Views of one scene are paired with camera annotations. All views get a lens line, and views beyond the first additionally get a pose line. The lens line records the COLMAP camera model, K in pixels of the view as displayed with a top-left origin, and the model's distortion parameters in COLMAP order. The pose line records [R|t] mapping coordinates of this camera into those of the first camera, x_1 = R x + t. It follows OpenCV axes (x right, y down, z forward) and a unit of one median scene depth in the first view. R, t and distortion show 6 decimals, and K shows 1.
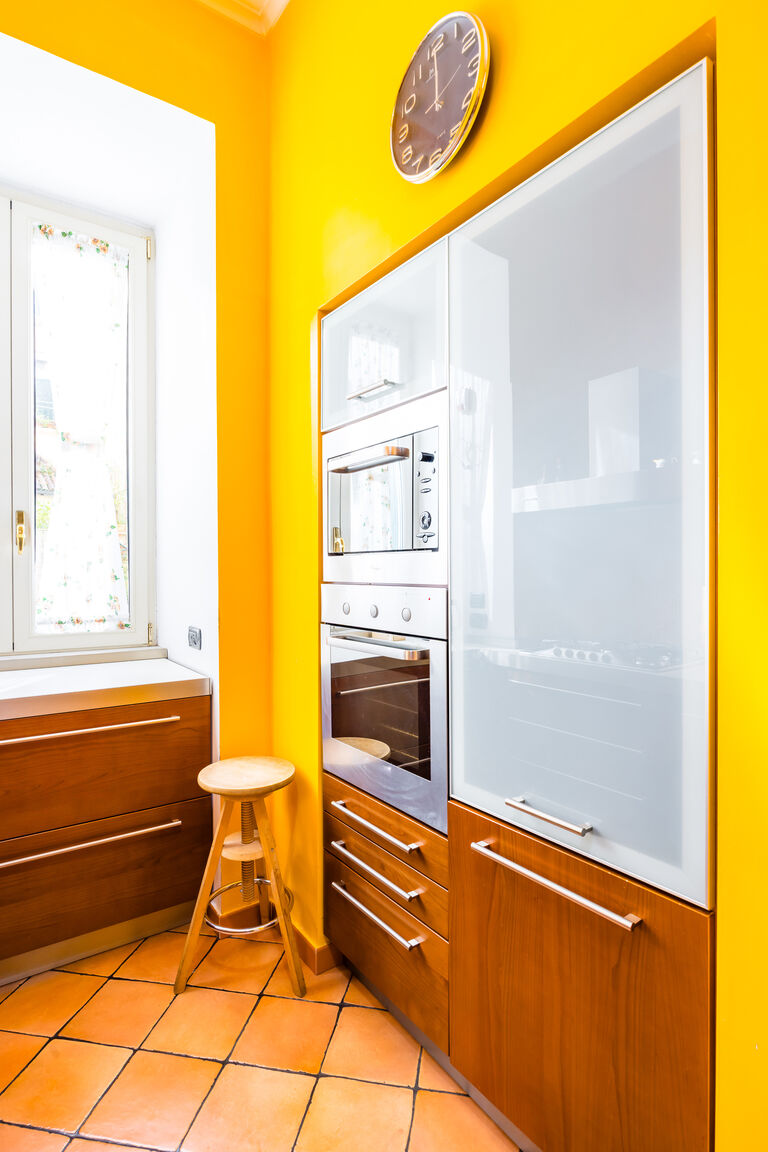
lens RADIAL K [[596.7, 0, 392.9], [0, 596.7, 572.1], [0, 0, 1]] dist [-0.014572, 0.001762]
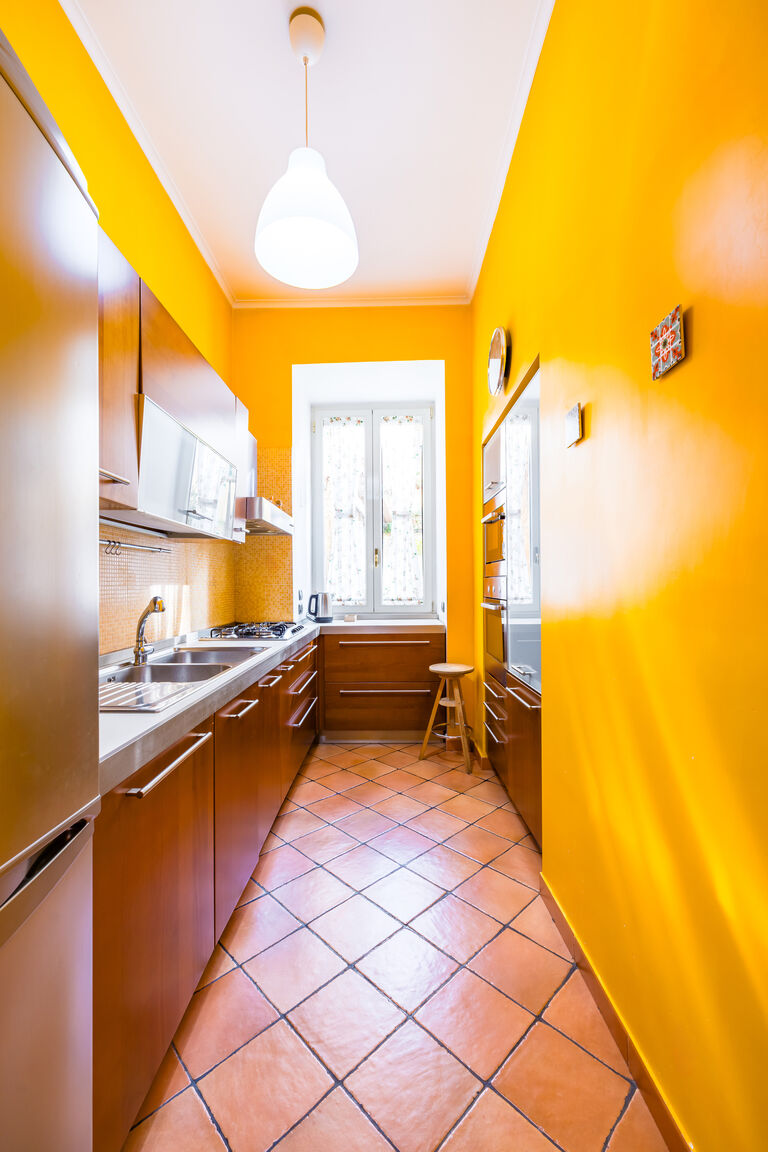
lens RADIAL K [[475.3, 0, 387.3], [0, 475.3, 579.1], [0, 0, 1]] dist [-0.006418, 0.000553]
pose [[0.803674, -0.008059, -0.595015, 0.458720], [0.001028, 0.999926, -0.012155, 0.031027], [0.595068, 0.009157, 0.803623, -0.400635]]
